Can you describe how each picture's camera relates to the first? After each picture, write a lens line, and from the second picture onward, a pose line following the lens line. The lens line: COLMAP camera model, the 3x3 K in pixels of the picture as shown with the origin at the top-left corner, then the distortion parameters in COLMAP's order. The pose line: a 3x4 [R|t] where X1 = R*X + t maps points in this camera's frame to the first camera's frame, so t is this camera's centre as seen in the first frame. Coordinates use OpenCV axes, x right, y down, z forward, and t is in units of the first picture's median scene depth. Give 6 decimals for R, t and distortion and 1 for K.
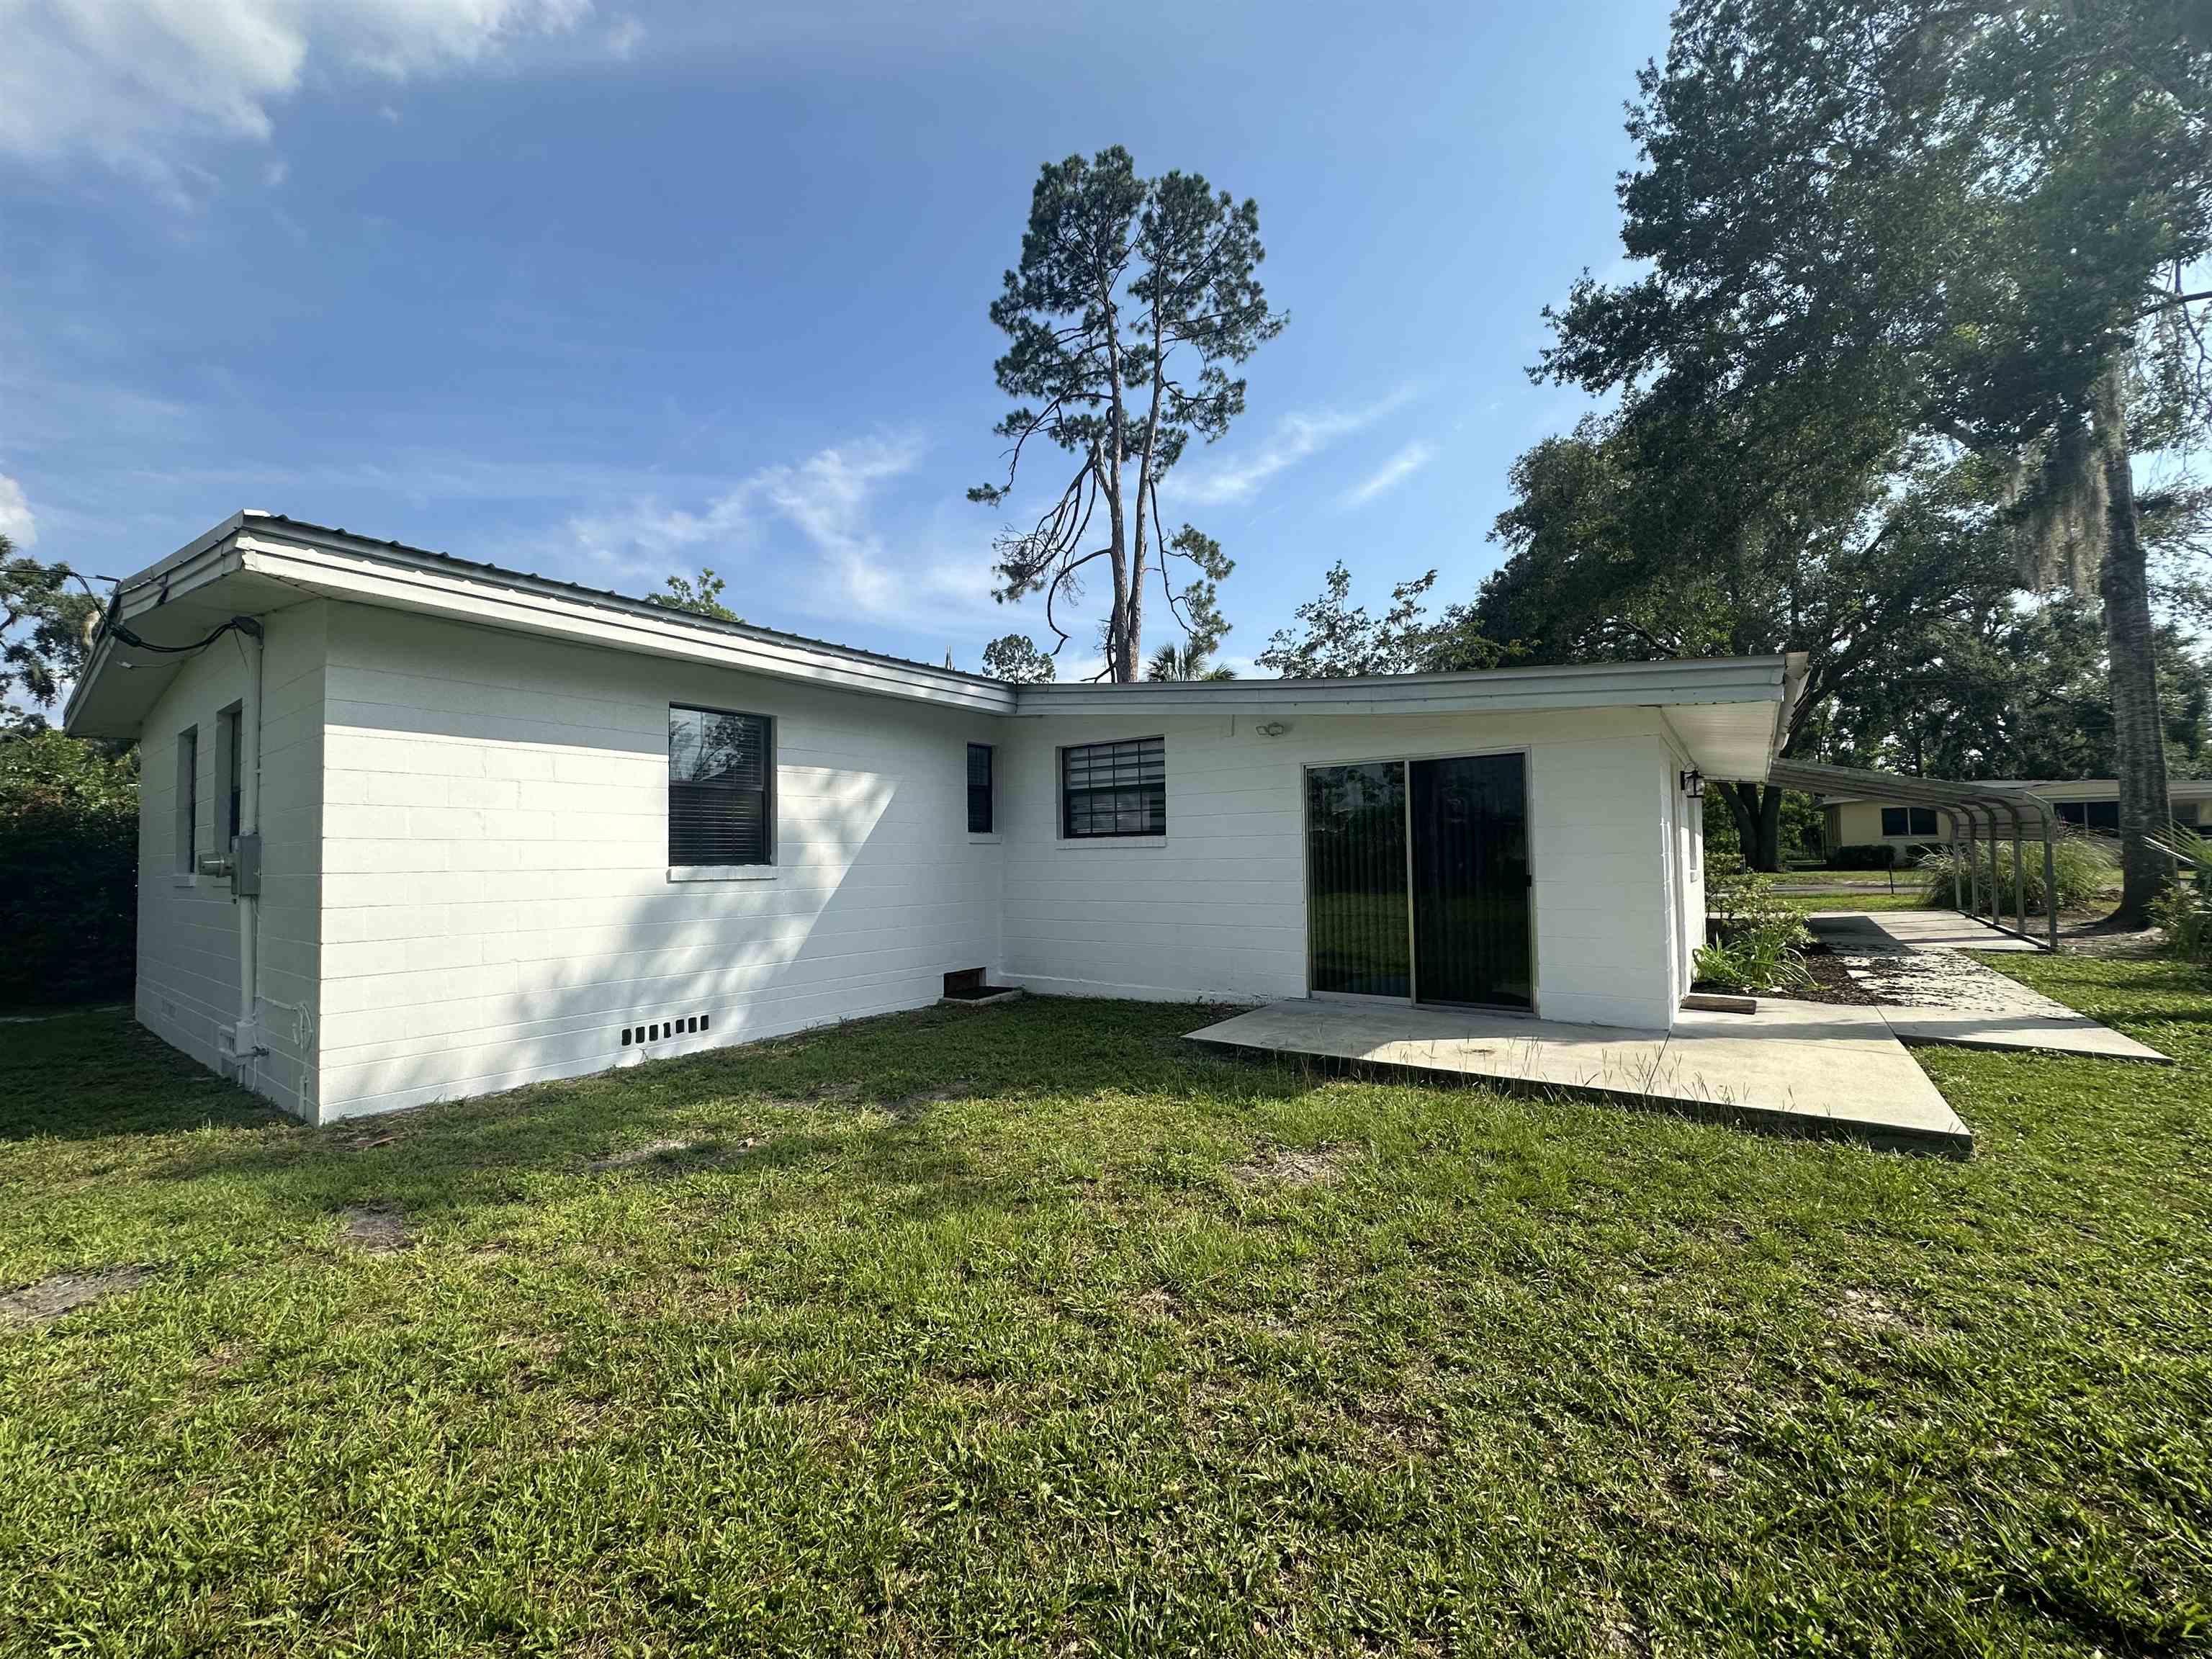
lens RADIAL K [[880.7, 0, 1107.7], [0, 880.7, 826.9], [0, 0, 1]] dist [-0.003942, 0.000398]
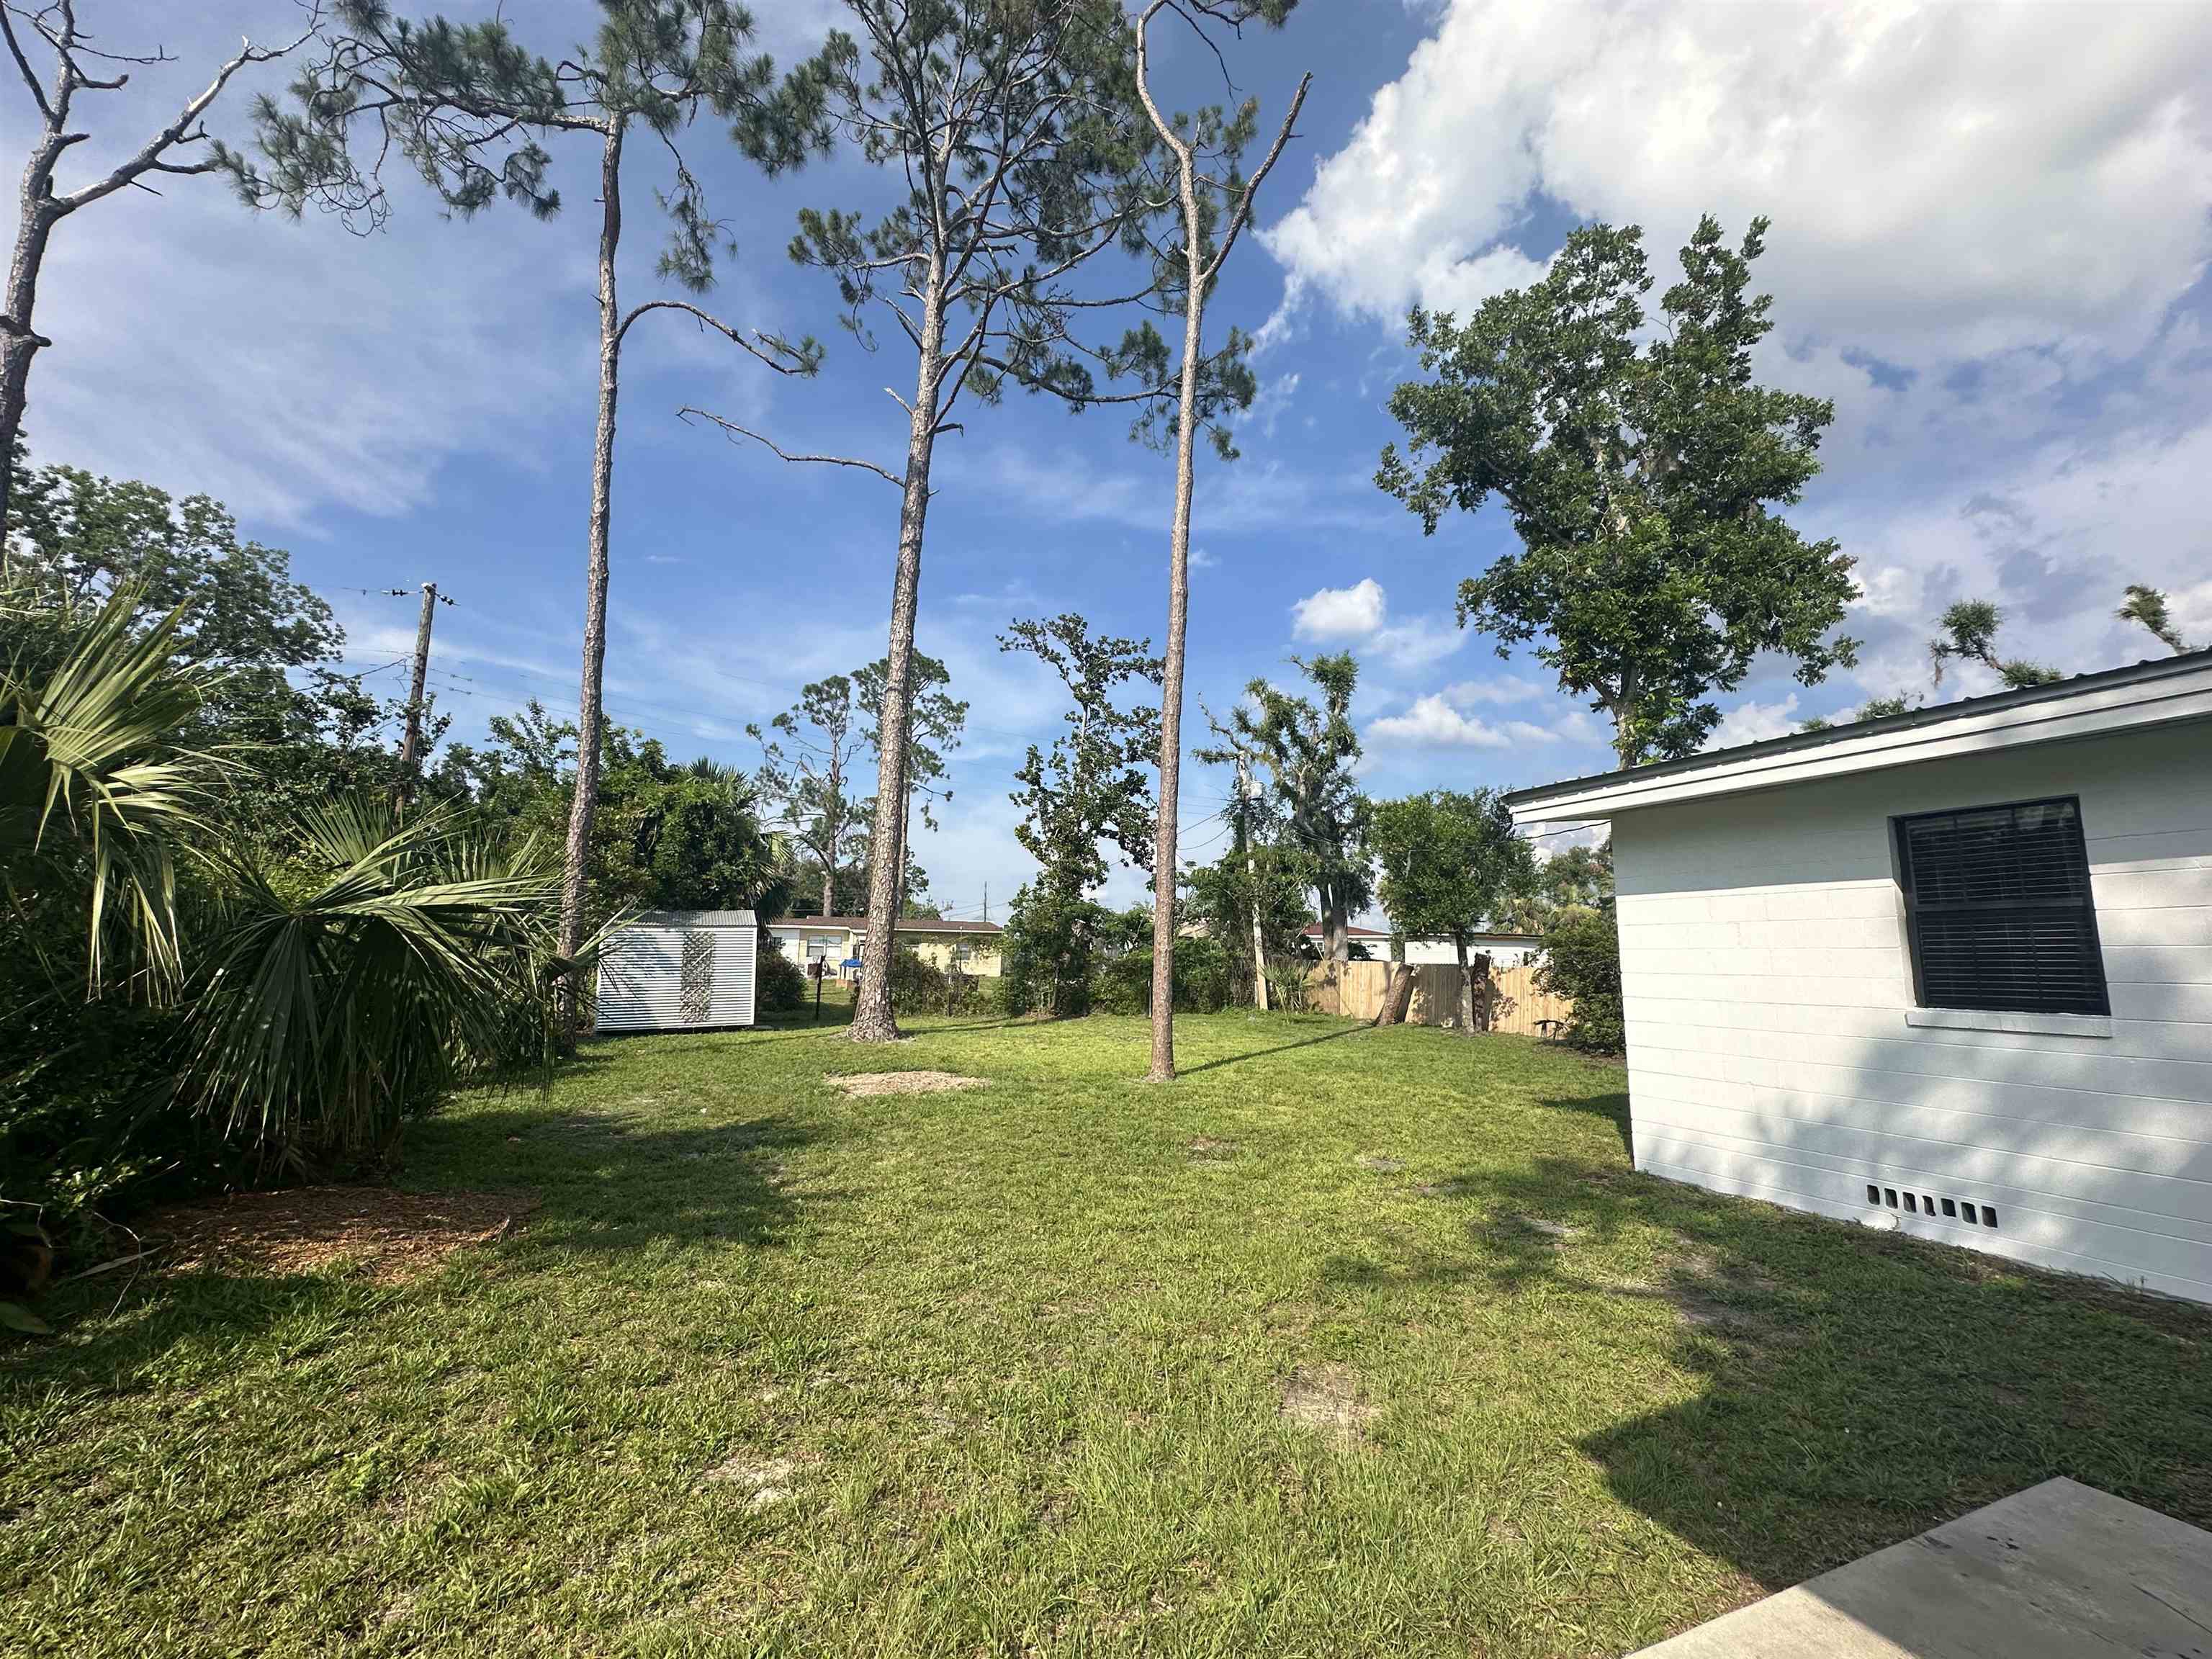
lens RADIAL K [[880.7, 0, 1107.7], [0, 880.7, 826.9], [0, 0, 1]] dist [-0.003942, 0.000398]
pose [[-0.500783, -0.123453, -0.856724, 0.667362], [0.017198, 0.988162, -0.152445, -0.011251], [0.865402, -0.091076, -0.492732, 0.788387]]
